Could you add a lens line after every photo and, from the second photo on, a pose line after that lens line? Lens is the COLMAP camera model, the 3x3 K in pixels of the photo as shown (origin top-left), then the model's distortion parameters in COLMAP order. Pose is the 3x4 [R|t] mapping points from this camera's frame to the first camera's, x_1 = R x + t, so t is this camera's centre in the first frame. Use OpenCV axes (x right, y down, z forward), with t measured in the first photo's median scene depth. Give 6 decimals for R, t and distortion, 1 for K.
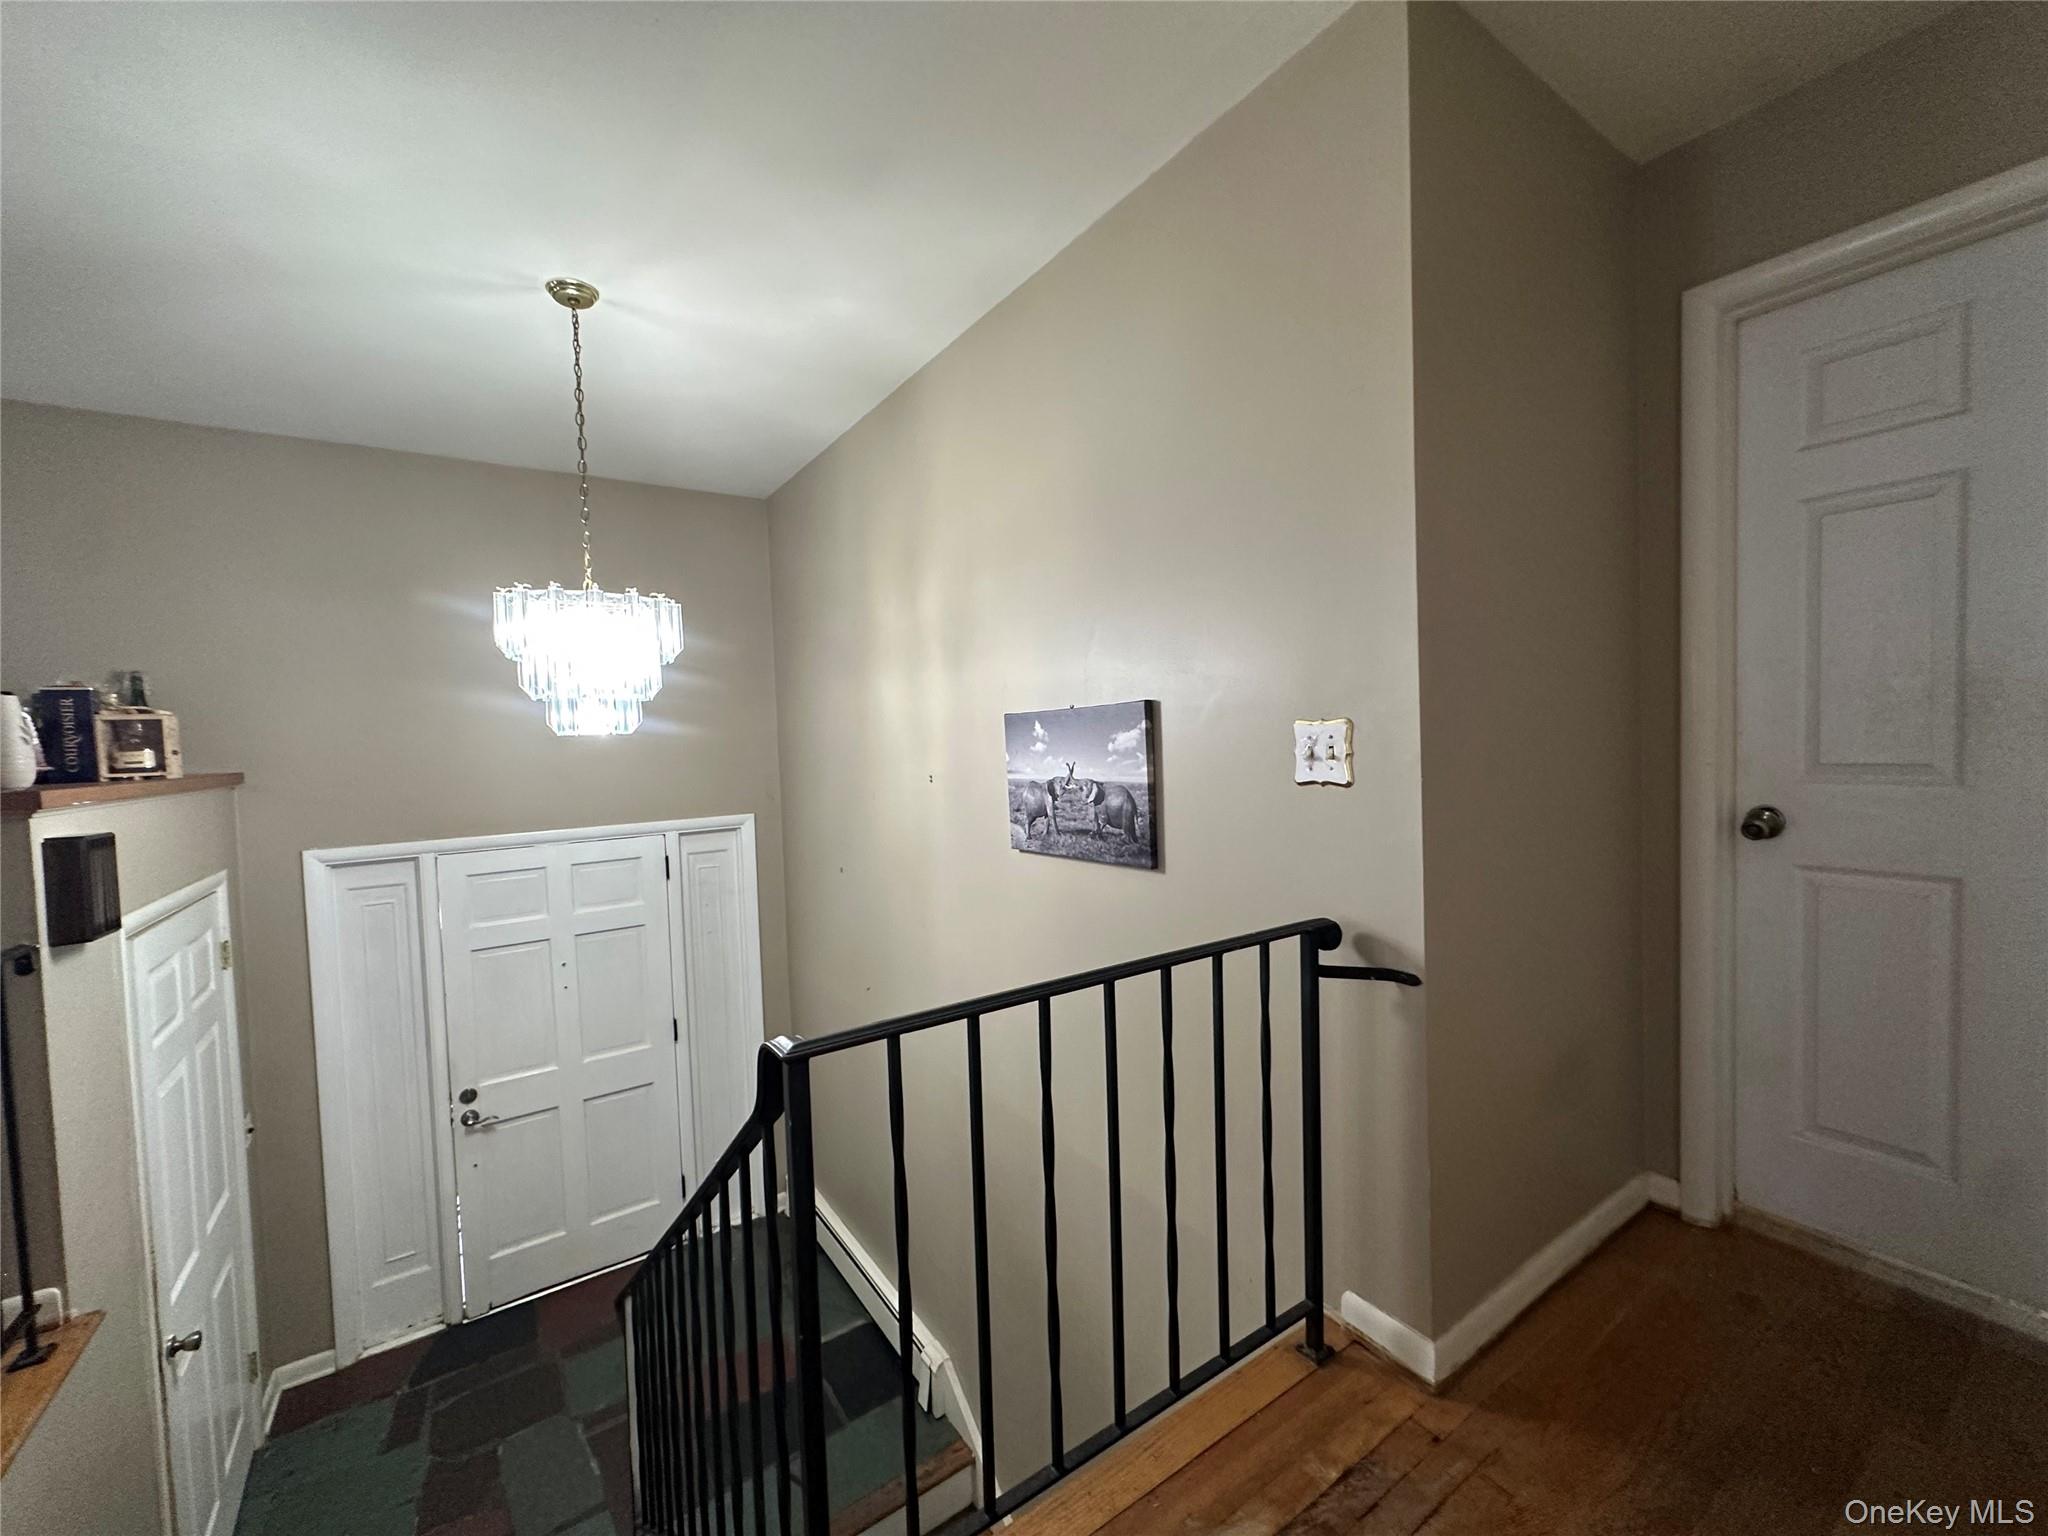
lens RADIAL K [[817.6, 0, 1022.3], [0, 817.6, 768.4], [0, 0, 1]] dist [-0.002094, 0.000976]
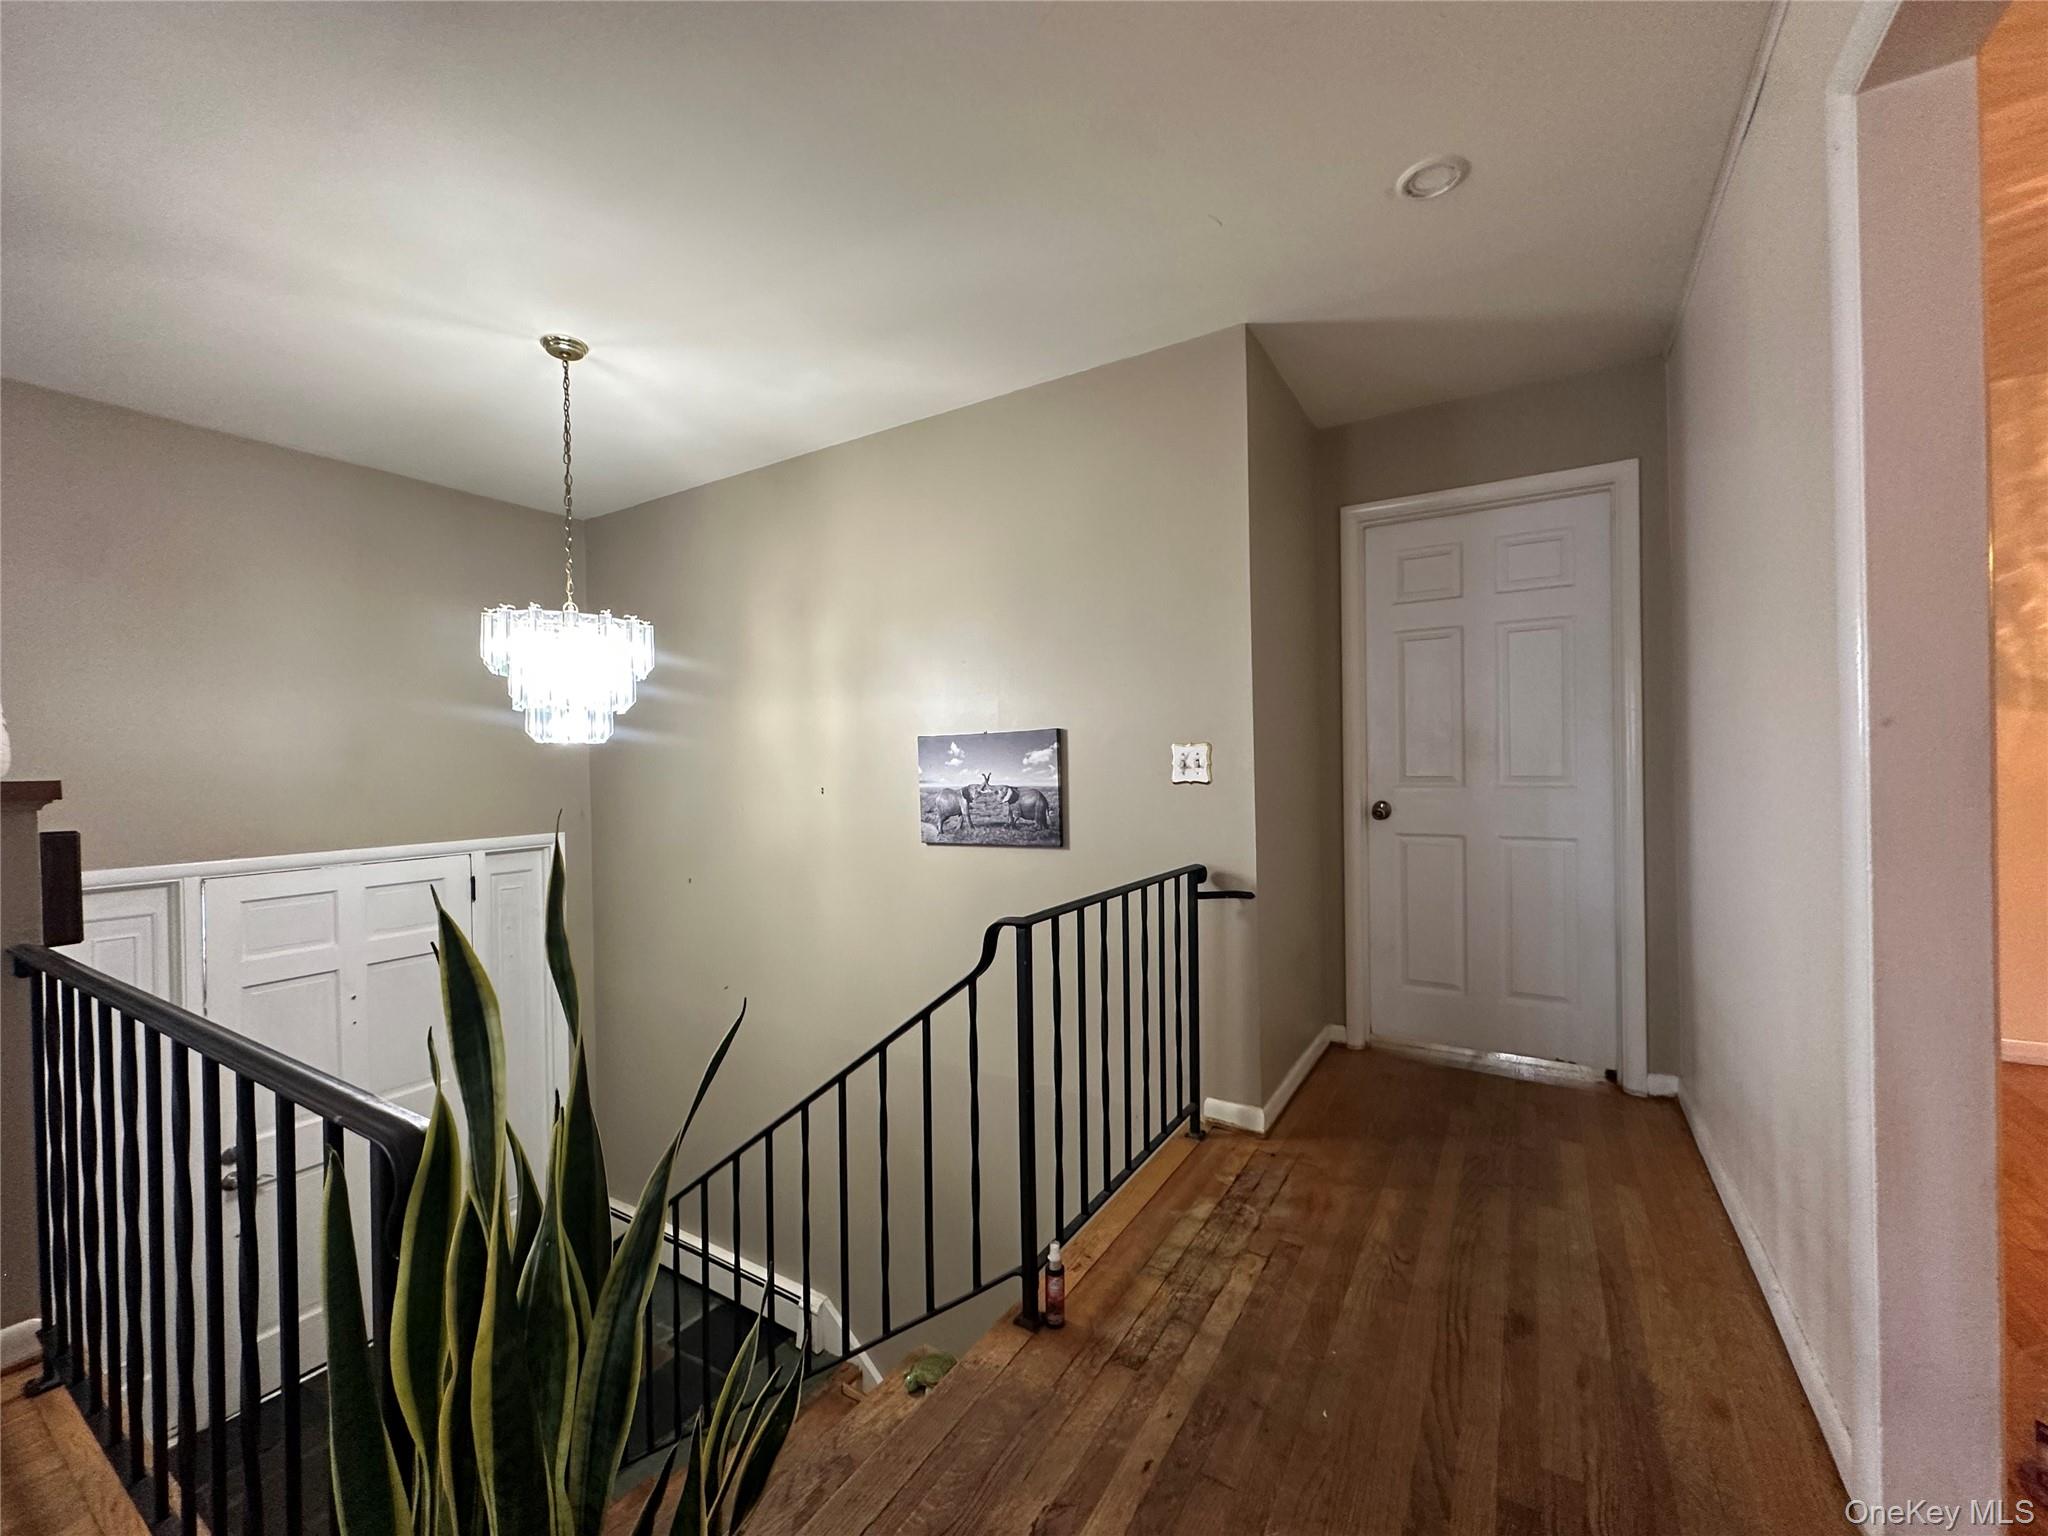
lens RADIAL K [[817.6, 0, 1024.0], [0, 817.6, 766.2], [0, 0, 1]] dist [-0.002094, 0.000976]
pose [[0.915118, 0.017015, 0.402828, -0.479105], [0.001647, 0.998943, -0.045936, 0.048121], [-0.403184, 0.042700, 0.914122, -0.286958]]
